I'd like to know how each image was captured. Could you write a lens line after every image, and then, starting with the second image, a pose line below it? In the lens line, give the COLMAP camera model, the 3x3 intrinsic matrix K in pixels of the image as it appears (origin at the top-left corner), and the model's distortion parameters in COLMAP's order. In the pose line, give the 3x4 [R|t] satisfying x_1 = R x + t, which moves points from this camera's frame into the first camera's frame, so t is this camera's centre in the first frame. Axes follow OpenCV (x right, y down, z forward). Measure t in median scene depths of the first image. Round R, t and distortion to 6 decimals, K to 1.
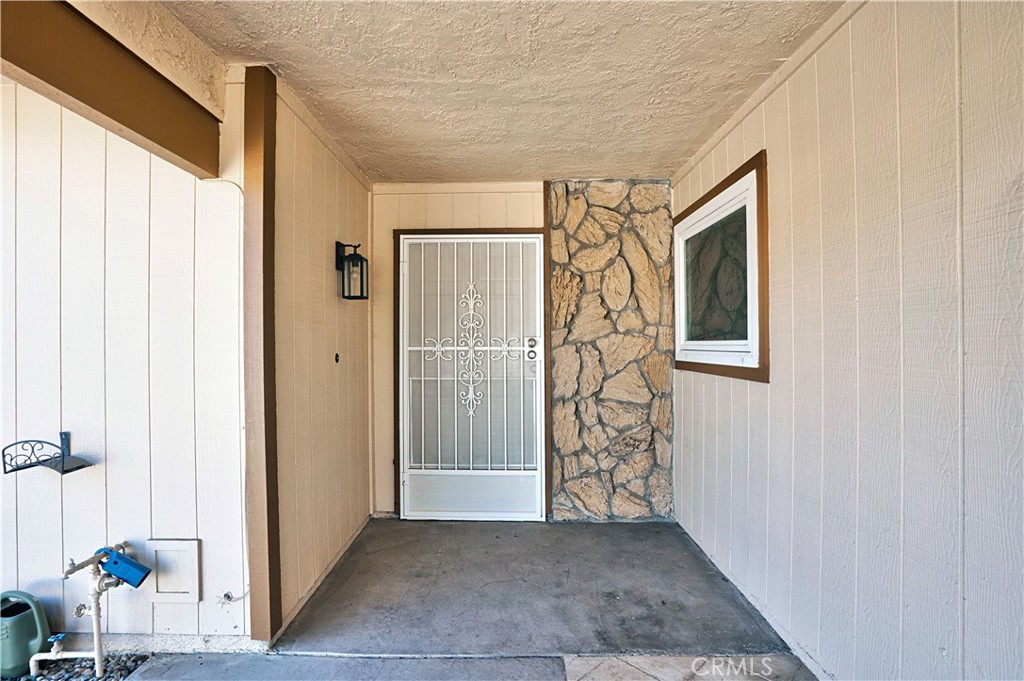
lens RADIAL K [[503.6, 0, 510.7], [0, 503.6, 340.3], [0, 0, 1]] dist [-0.004989, -0.000185]
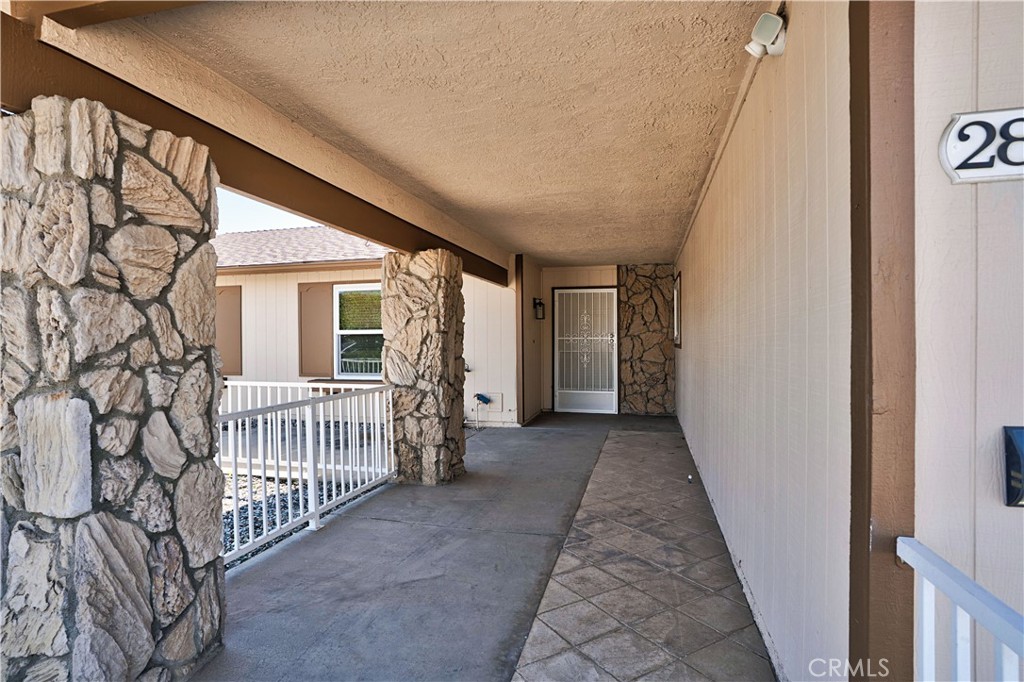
lens RADIAL K [[555.5, 0, 510.5], [0, 555.5, 341.2], [0, 0, 1]] dist [-0.002090, -0.000041]
pose [[0.970428, 0.001817, -0.241383, 0.207341], [0.000778, 0.999943, 0.010655, 0.002333], [0.241389, -0.010528, 0.970371, -1.583796]]
